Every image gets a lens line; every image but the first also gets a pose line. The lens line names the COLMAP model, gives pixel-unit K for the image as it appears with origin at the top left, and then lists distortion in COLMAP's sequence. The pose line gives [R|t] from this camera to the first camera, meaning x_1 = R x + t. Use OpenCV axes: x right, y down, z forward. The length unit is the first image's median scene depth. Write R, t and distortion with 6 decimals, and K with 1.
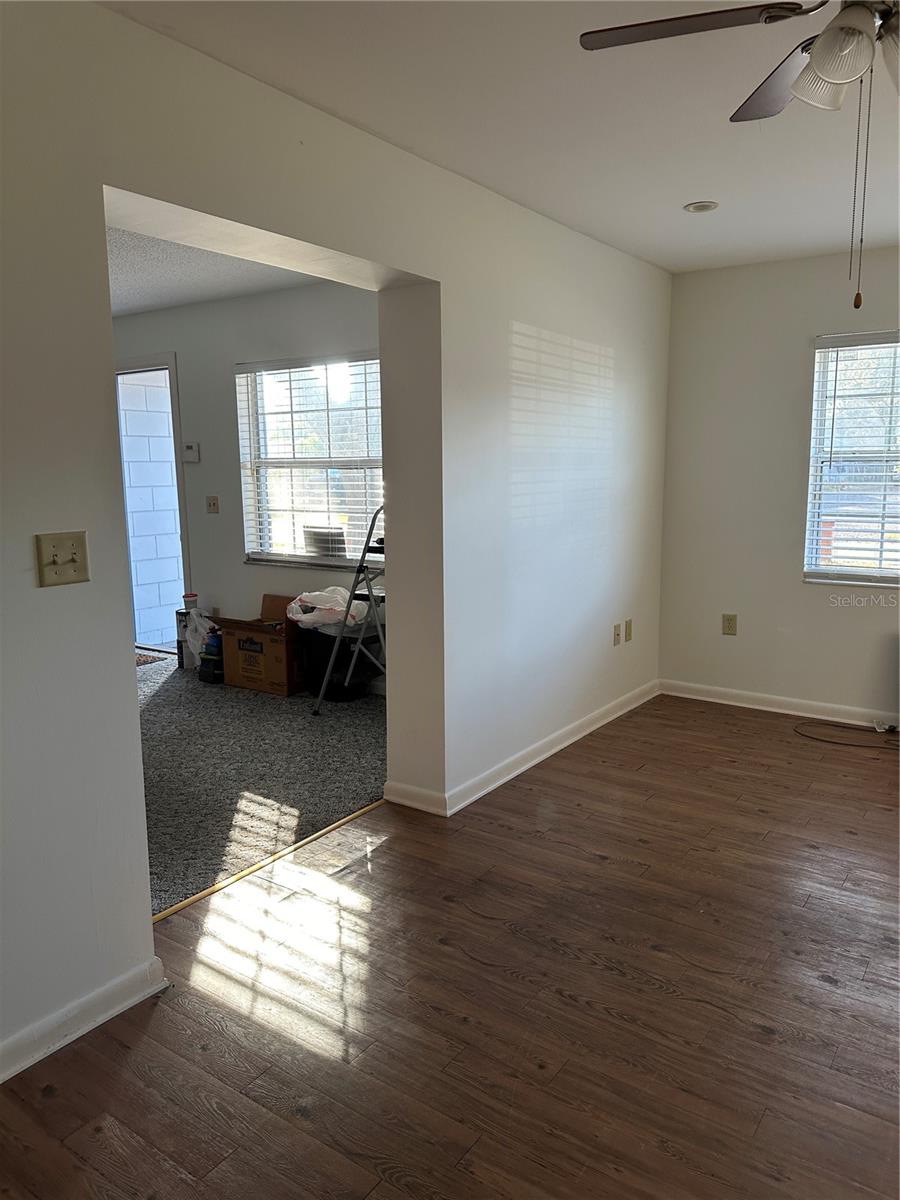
lens RADIAL K [[833.1, 0, 450.0], [0, 833.1, 600.0], [0, 0, 1]] dist [0.009262, -0.025550]
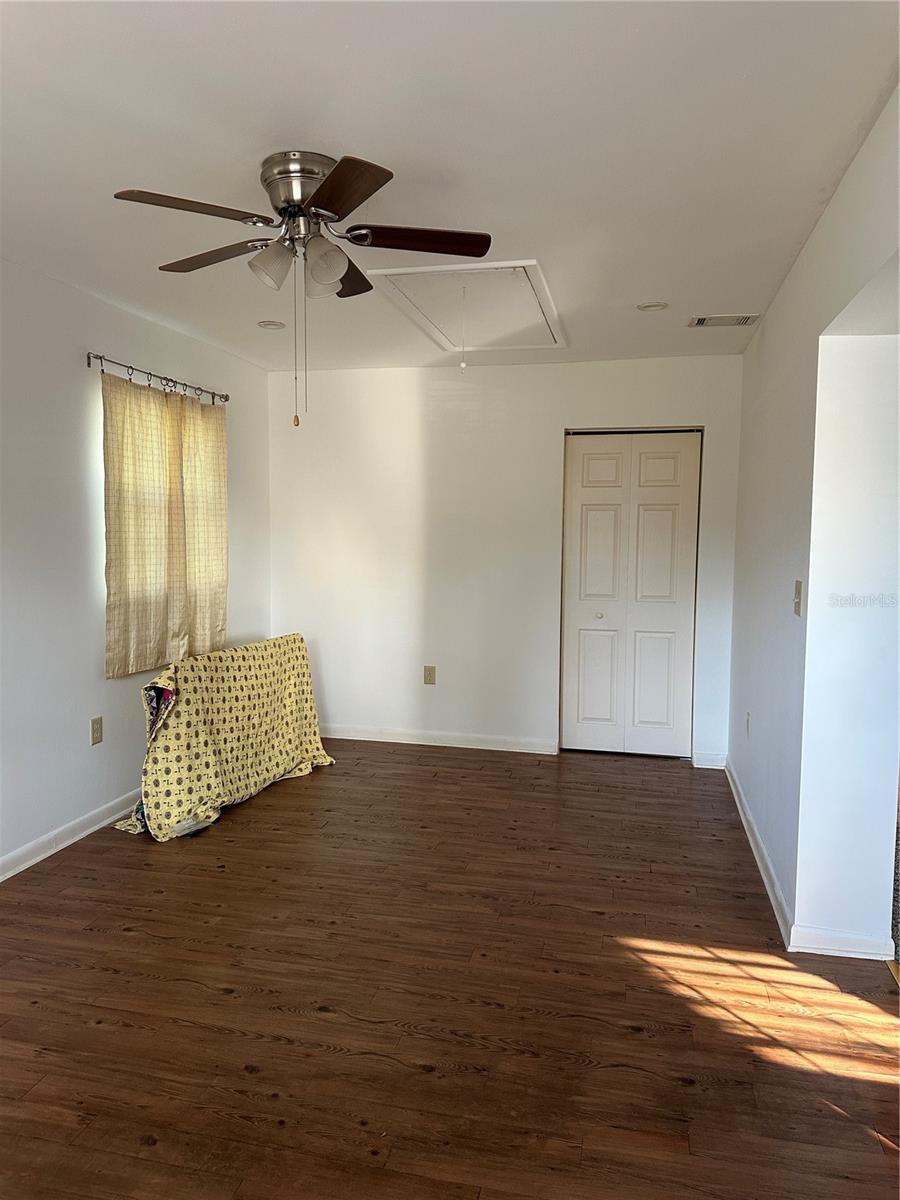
lens RADIAL K [[833.1, 0, 450.0], [0, 833.1, 600.0], [0, 0, 1]] dist [0.009262, -0.025550]
pose [[-0.921770, 0.033210, -0.386312, 0.598715], [-0.061755, 0.971032, 0.230830, -0.306488], [0.382788, 0.236629, -0.893018, 1.817944]]
